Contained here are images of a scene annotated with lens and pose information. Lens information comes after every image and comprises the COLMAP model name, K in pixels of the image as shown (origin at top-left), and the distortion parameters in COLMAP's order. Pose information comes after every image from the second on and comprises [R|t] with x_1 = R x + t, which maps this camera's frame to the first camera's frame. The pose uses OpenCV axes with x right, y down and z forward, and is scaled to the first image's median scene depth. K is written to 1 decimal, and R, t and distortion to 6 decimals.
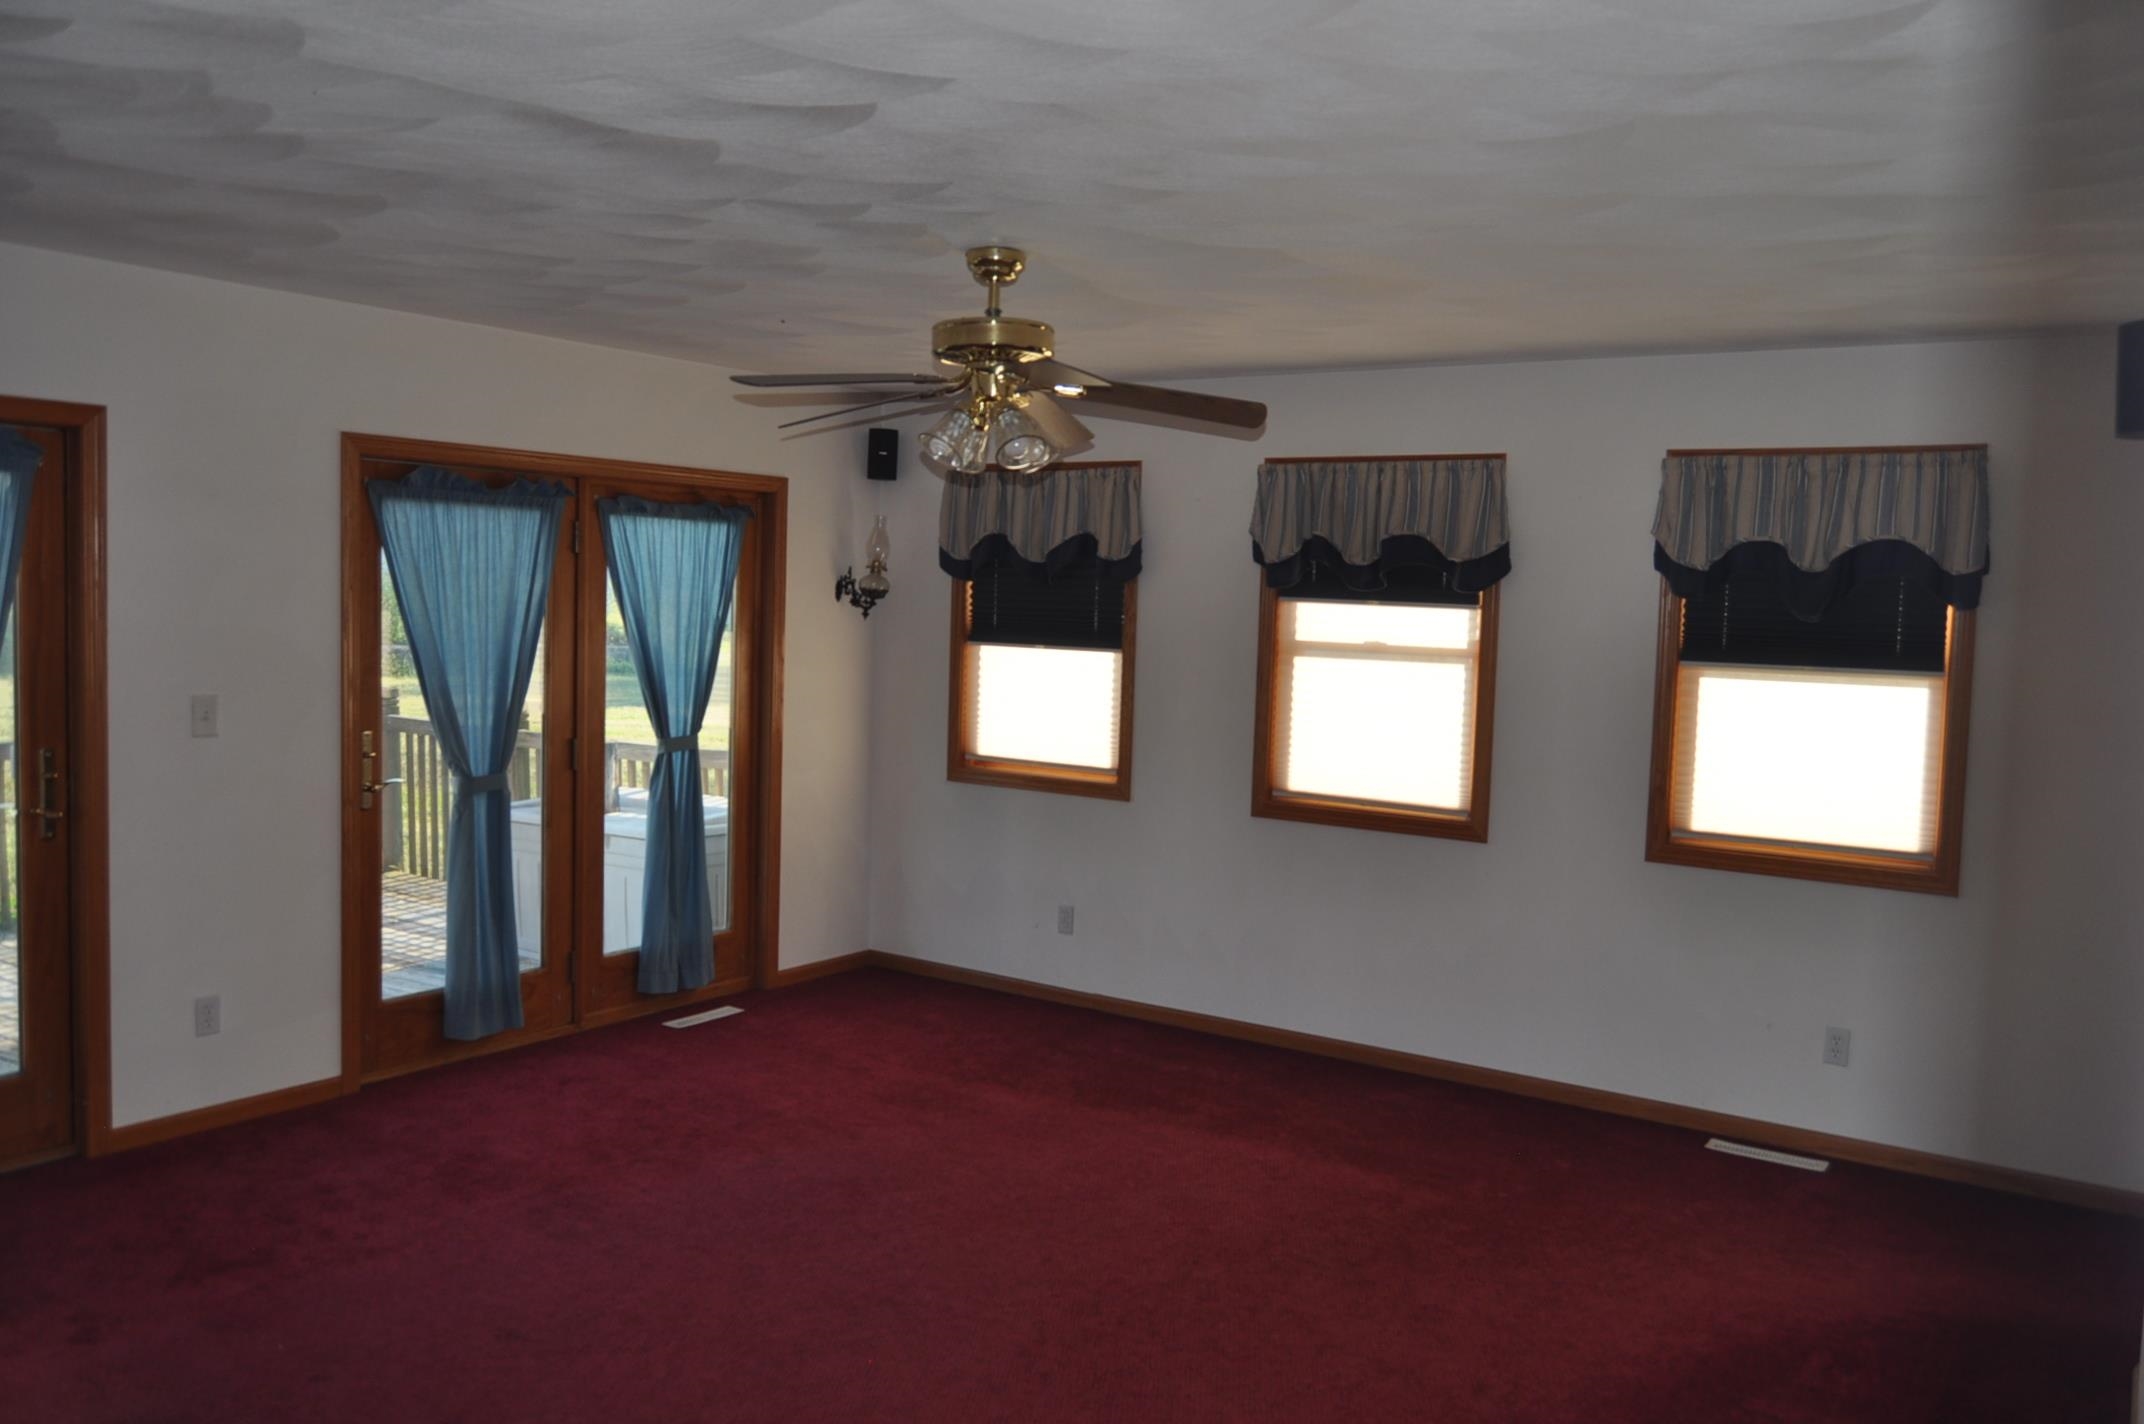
lens RADIAL K [[1665.0, 0, 1072.7], [0, 1665.0, 714.9], [0, 0, 1]] dist [-0.008727, 0.000597]
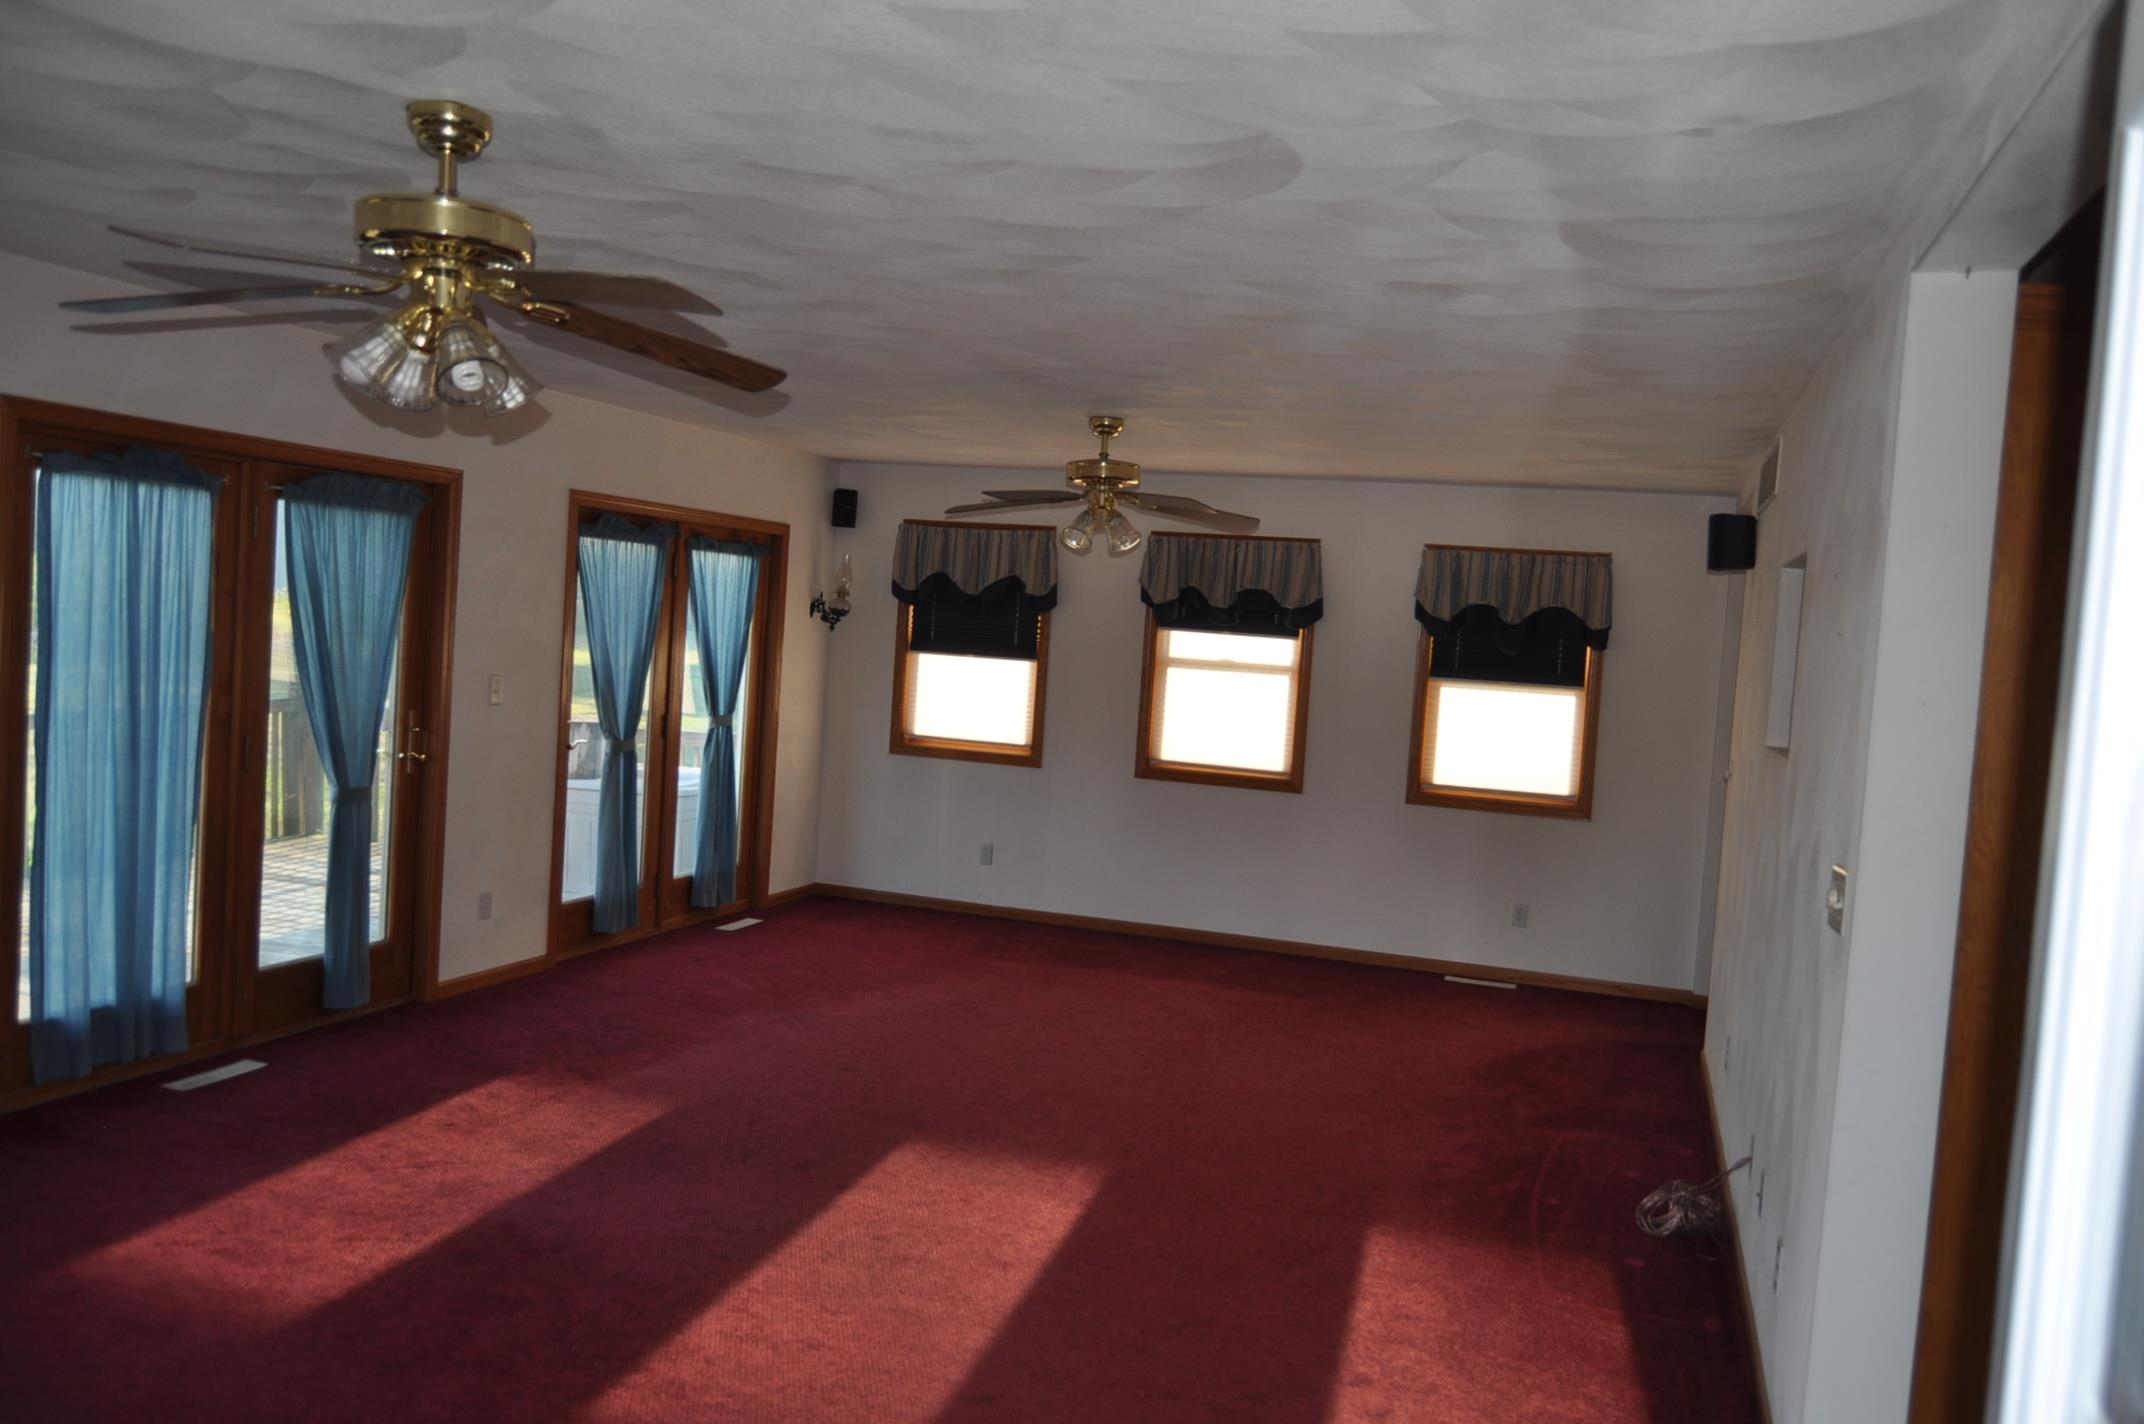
lens RADIAL K [[1665.0, 0, 1072.7], [0, 1665.0, 714.9], [0, 0, 1]] dist [-0.008727, 0.000597]
pose [[0.963493, 0.017892, 0.267136, -0.345216], [-0.016311, 0.999834, -0.008139, 0.019920], [-0.267237, 0.003485, 0.963625, -0.391988]]
